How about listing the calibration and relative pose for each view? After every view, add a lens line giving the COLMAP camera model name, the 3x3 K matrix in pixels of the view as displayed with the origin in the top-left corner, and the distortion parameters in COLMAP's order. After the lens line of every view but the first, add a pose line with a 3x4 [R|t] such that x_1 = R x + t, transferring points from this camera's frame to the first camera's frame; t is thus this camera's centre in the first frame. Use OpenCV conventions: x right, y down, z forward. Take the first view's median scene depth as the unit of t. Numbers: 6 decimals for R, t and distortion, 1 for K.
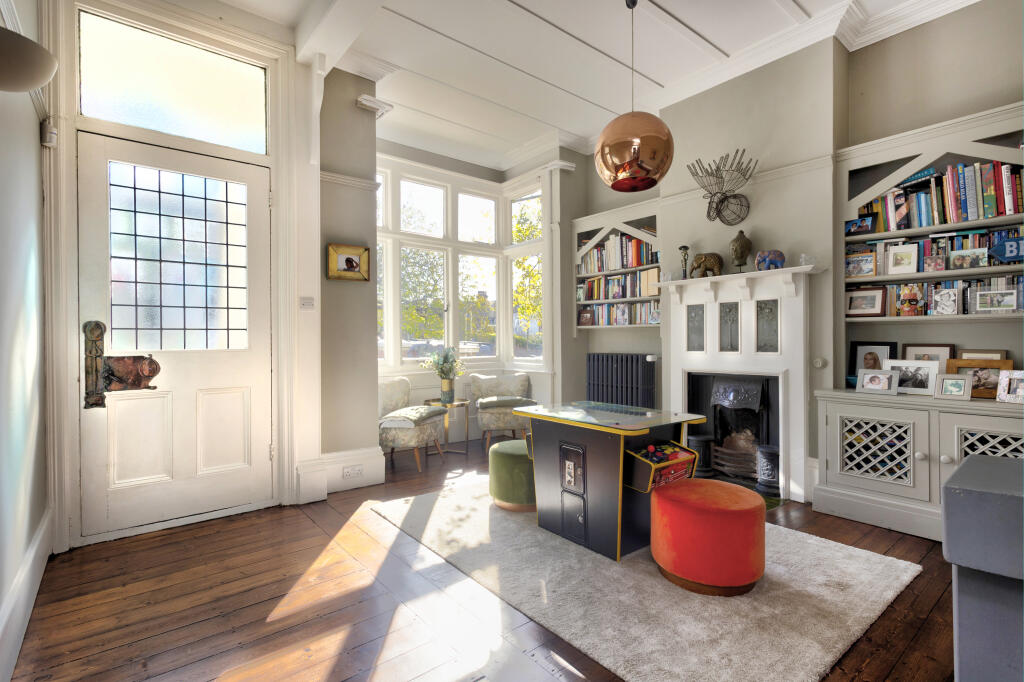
lens RADIAL K [[487.6, 0, 511.4], [0, 487.6, 344.6], [0, 0, 1]] dist [0.002873, 0.000104]
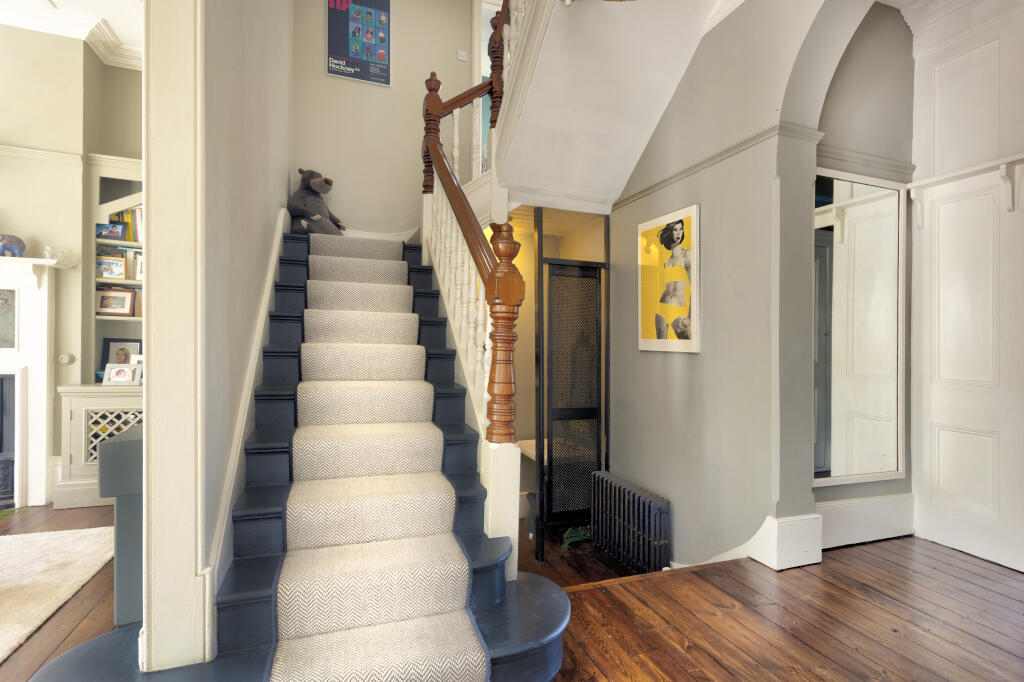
lens RADIAL K [[487.6, 0, 509.5], [0, 487.6, 344.5], [0, 0, 1]] dist [0.002873, 0.000104]
pose [[0.326419, 0.007659, 0.945194, -0.016750], [-0.014500, 0.999890, -0.003095, -0.002225], [-0.945114, -0.012695, 0.326494, -0.187983]]
